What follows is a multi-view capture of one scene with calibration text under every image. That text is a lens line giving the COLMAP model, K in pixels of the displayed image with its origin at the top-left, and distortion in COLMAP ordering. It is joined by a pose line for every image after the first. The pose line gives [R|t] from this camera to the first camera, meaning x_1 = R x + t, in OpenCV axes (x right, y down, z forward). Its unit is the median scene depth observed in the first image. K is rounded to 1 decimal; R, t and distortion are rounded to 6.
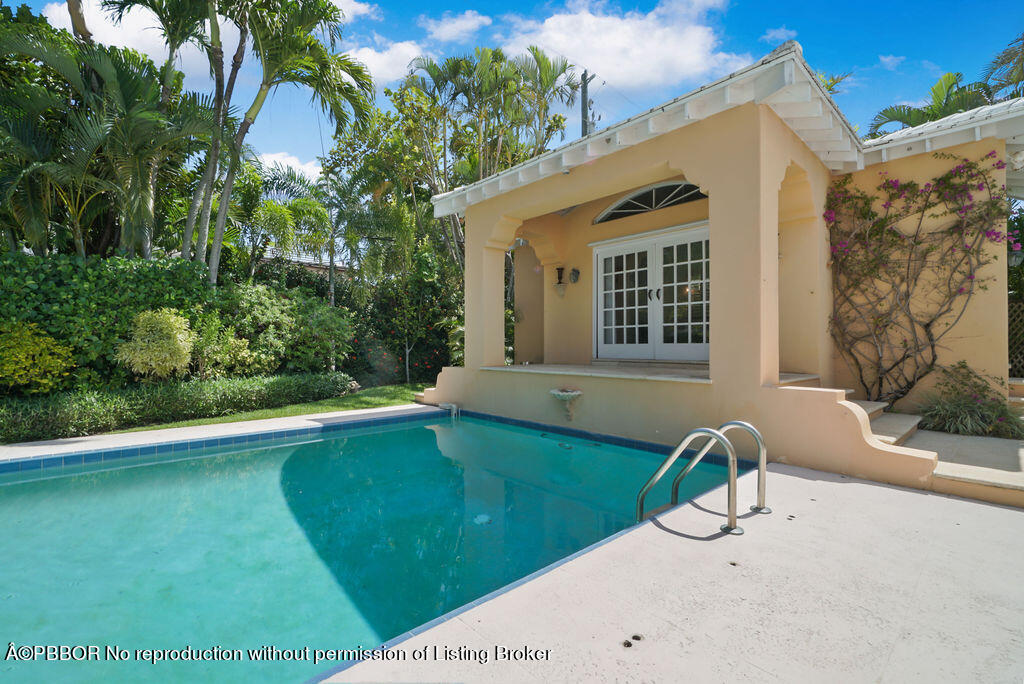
lens RADIAL K [[451.8, 0, 512.1], [0, 451.8, 340.5], [0, 0, 1]] dist [-0.000731, -0.004062]
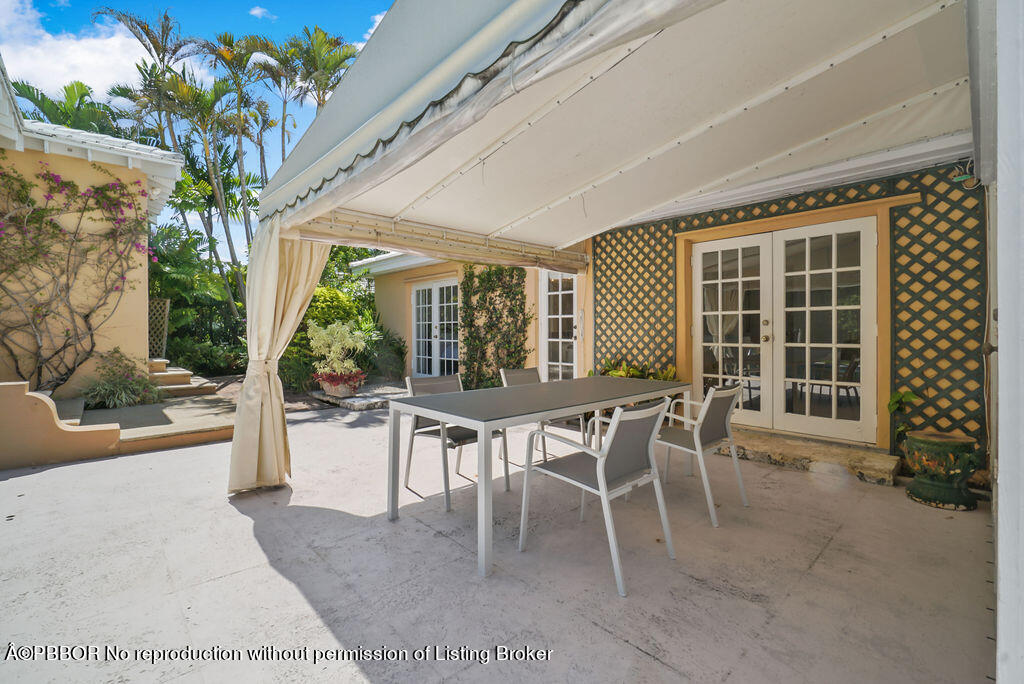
lens RADIAL K [[451.8, 0, 508.8], [0, 451.8, 331.9], [0, 0, 1]] dist [-0.000731, -0.004062]
pose [[-0.022945, -0.005810, 0.999720, -0.211130], [-0.001995, 0.999981, 0.005766, -0.003579], [-0.999735, -0.001862, -0.022956, -0.016207]]
